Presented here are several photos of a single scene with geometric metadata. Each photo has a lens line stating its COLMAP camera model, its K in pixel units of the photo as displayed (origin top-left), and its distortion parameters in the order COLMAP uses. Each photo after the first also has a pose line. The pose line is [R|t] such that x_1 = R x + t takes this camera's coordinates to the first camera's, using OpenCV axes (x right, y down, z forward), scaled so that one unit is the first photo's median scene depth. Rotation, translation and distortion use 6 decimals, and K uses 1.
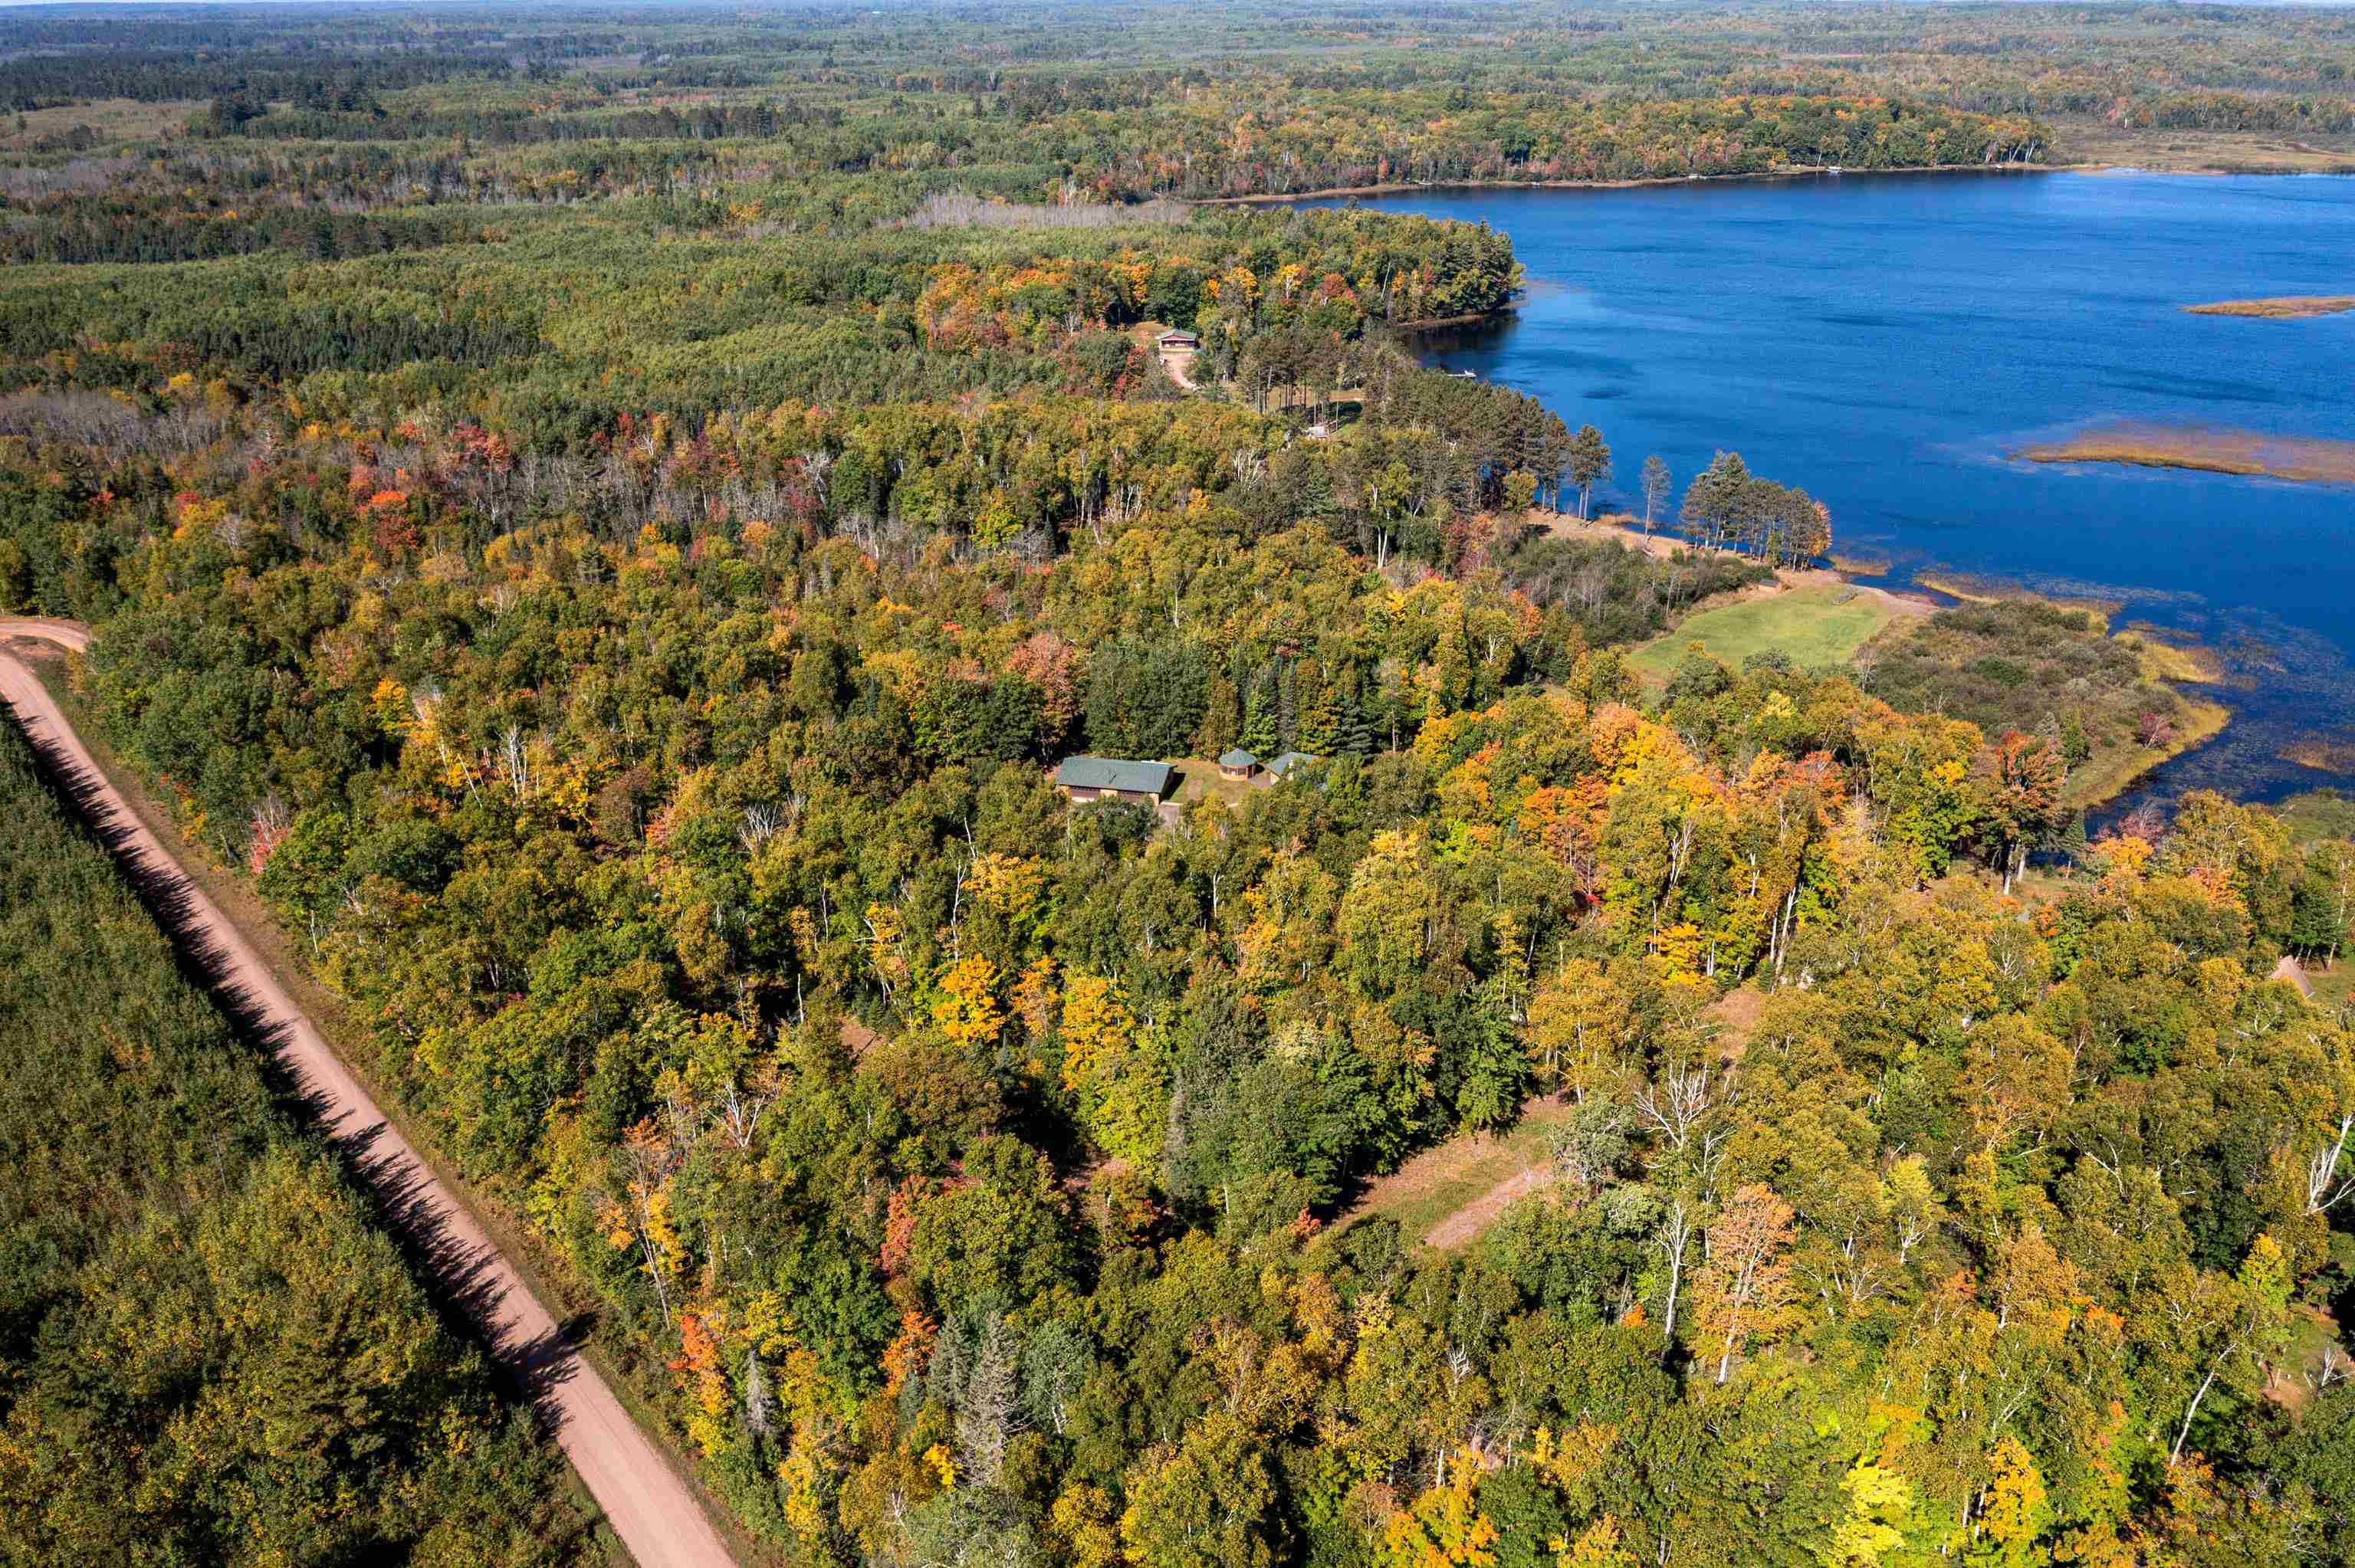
lens RADIAL K [[1906.3, 0, 1177.5], [0, 1906.3, 784.0], [0, 0, 1]] dist [-0.017653, 0.001751]
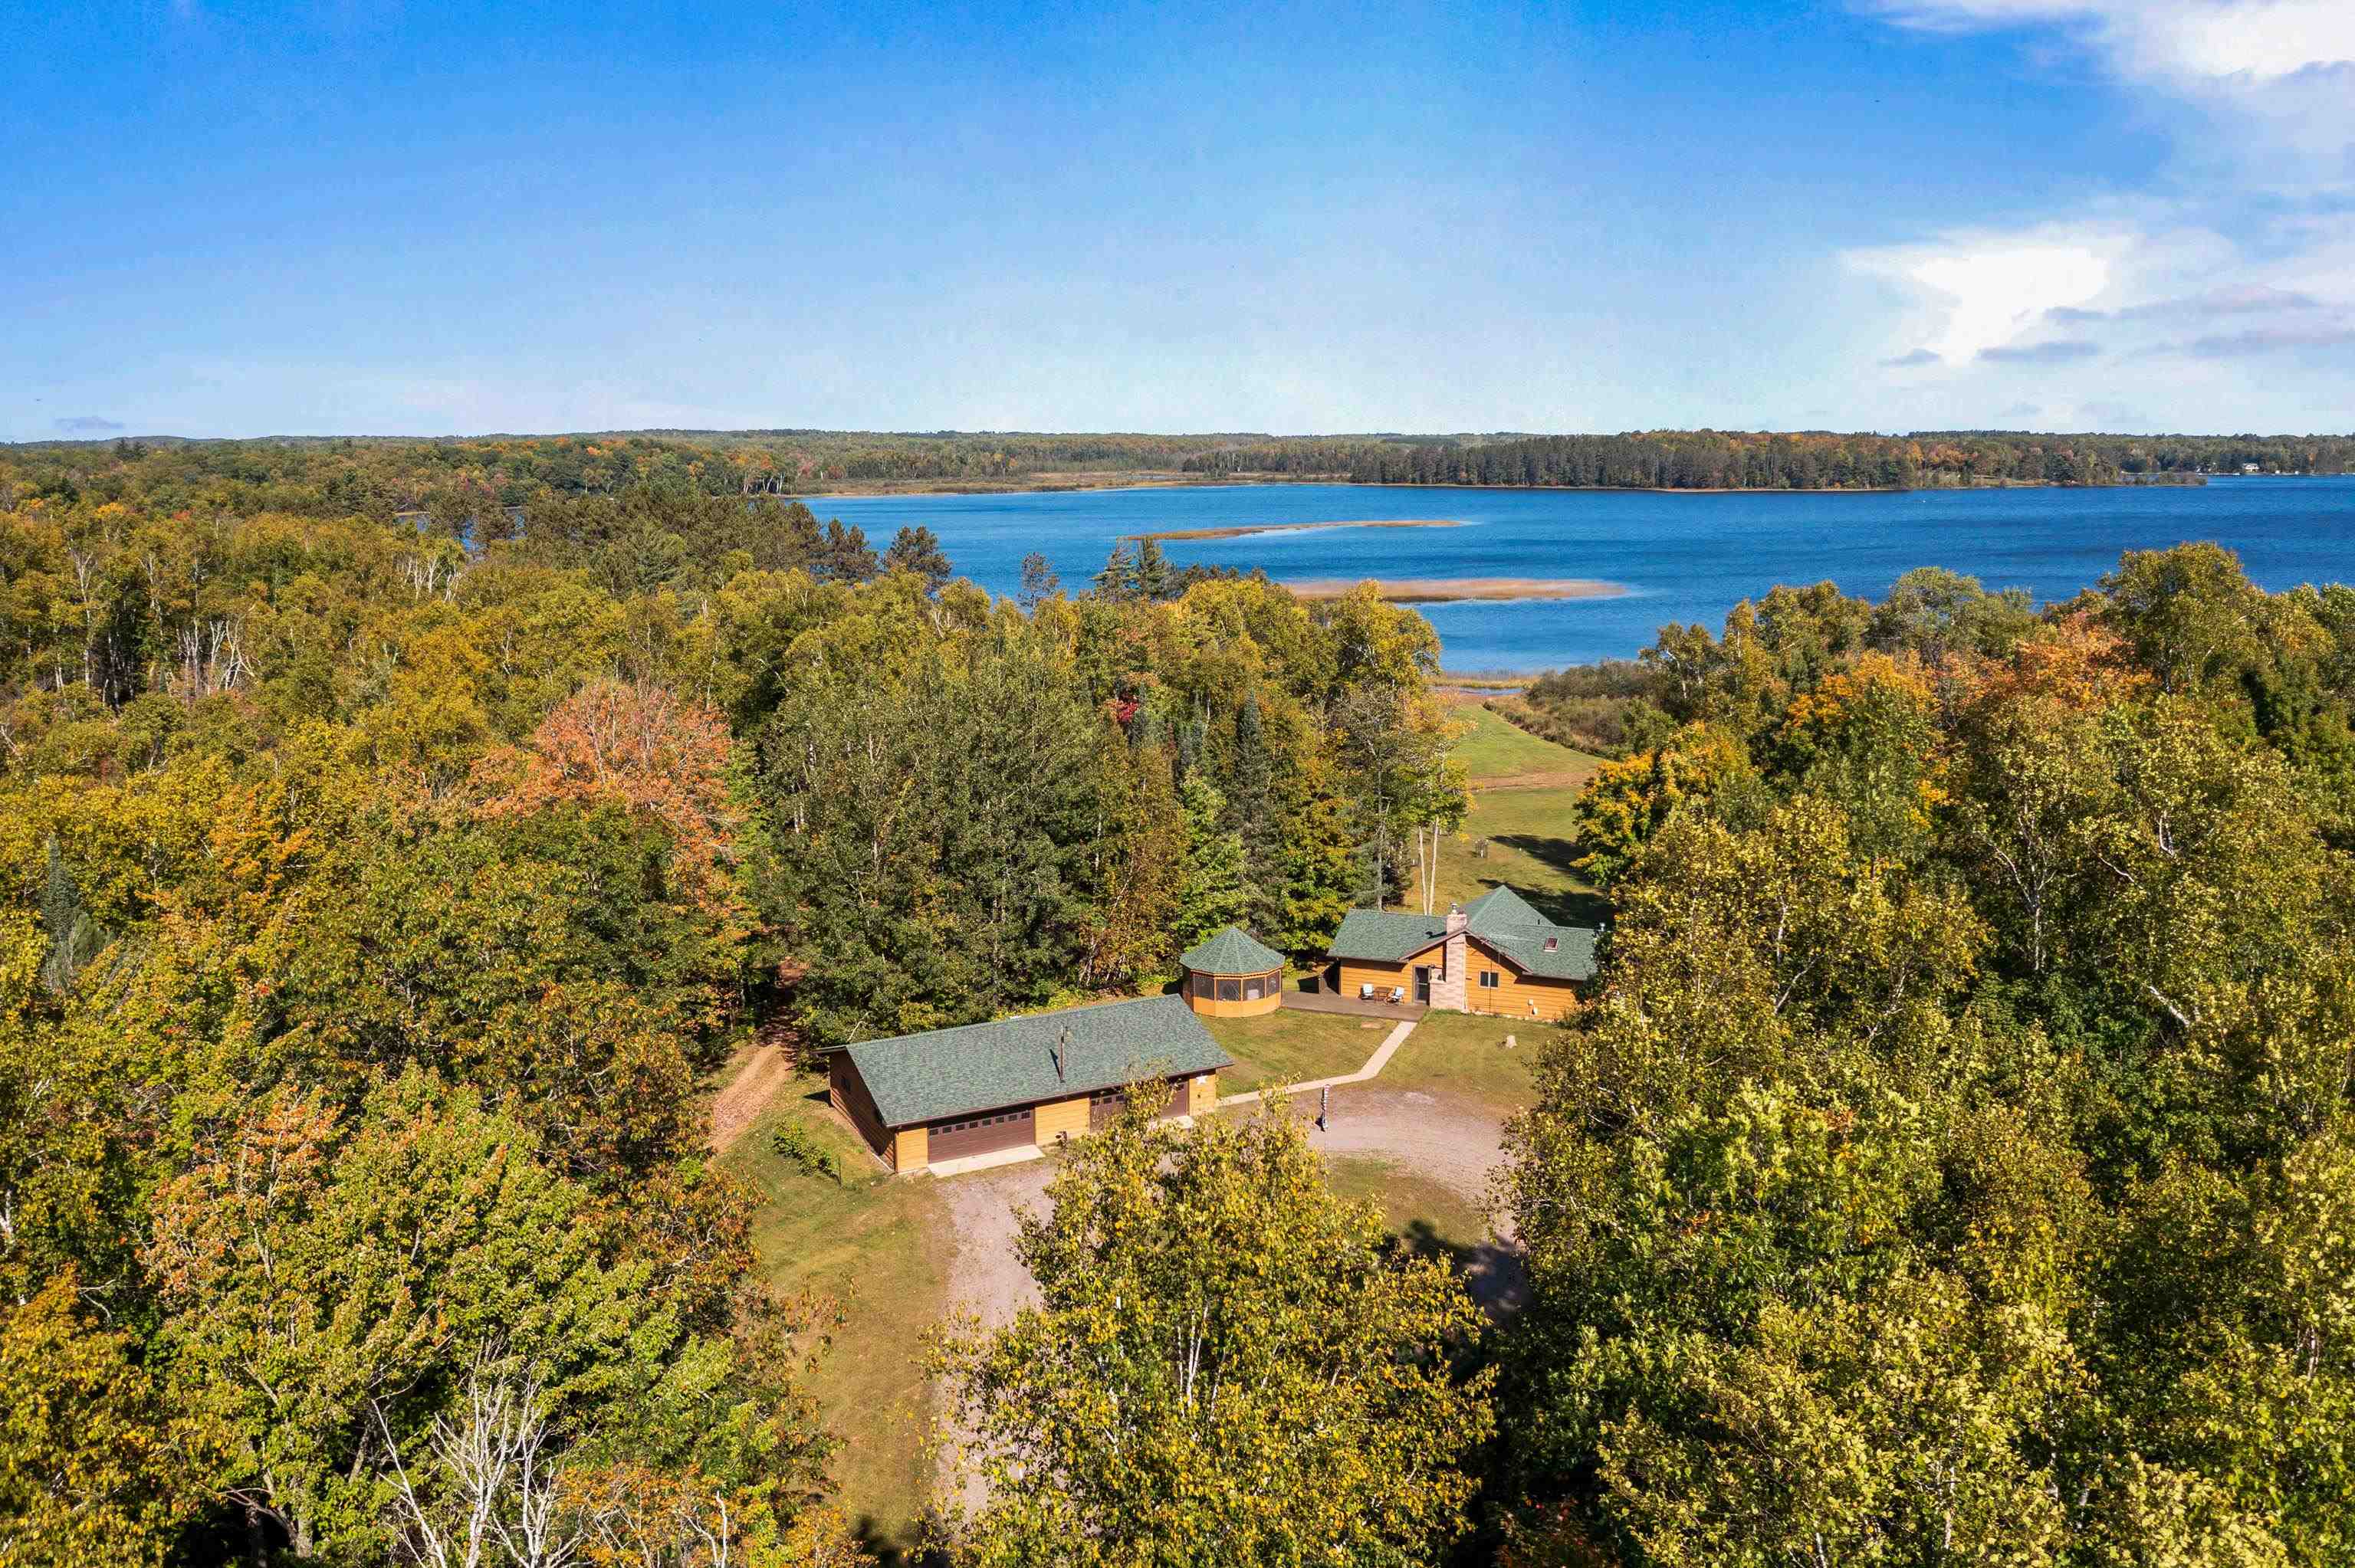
lens RADIAL K [[1860.5, 0, 1177.5], [0, 1860.5, 784.0], [0, 0, 1]] dist [-0.013088, -0.004143]
pose [[0.760828, -0.119140, 0.637924, -0.045494], [0.255258, 0.958708, -0.125386, -0.000941], [-0.596644, 0.258232, 0.759823, 0.174000]]
